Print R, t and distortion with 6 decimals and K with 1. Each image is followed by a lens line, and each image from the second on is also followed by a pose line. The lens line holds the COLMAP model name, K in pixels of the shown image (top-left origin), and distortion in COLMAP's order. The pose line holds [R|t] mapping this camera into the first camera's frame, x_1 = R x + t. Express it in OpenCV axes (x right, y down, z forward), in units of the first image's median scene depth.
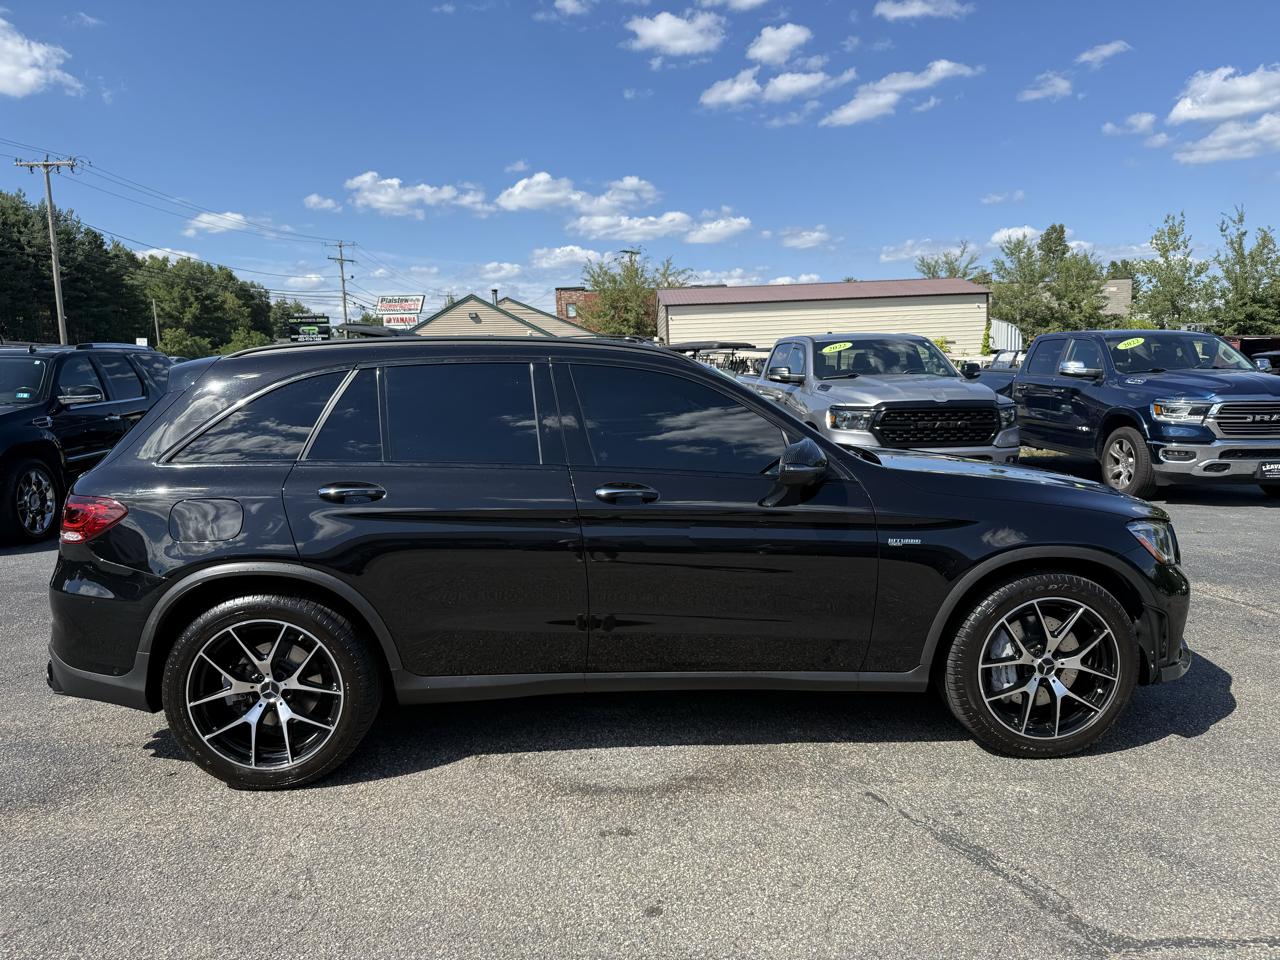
lens RADIAL K [[891.5, 0, 640.0], [0, 891.5, 480.0], [0, 0, 1]] dist [0.045249, -0.061491]
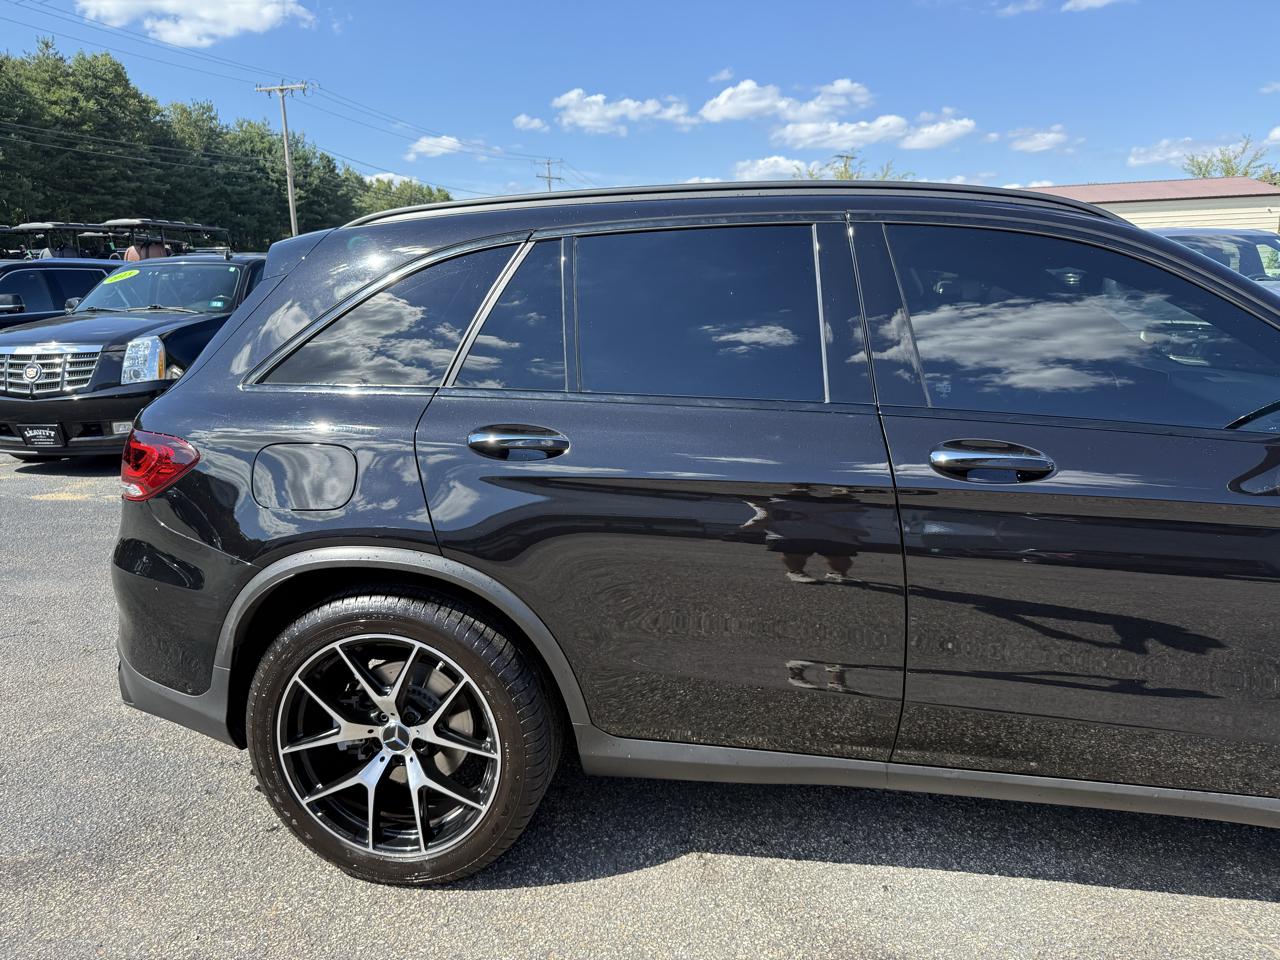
lens RADIAL K [[911.2, 0, 635.4], [0, 911.2, 487.5], [0, 0, 1]] dist [-0.001643, -0.002483]
pose [[0.975561, 0.049267, -0.214134, -0.107354], [-0.029016, 0.994890, 0.096709, -0.017186], [0.217804, -0.088133, 0.972005, 0.405180]]
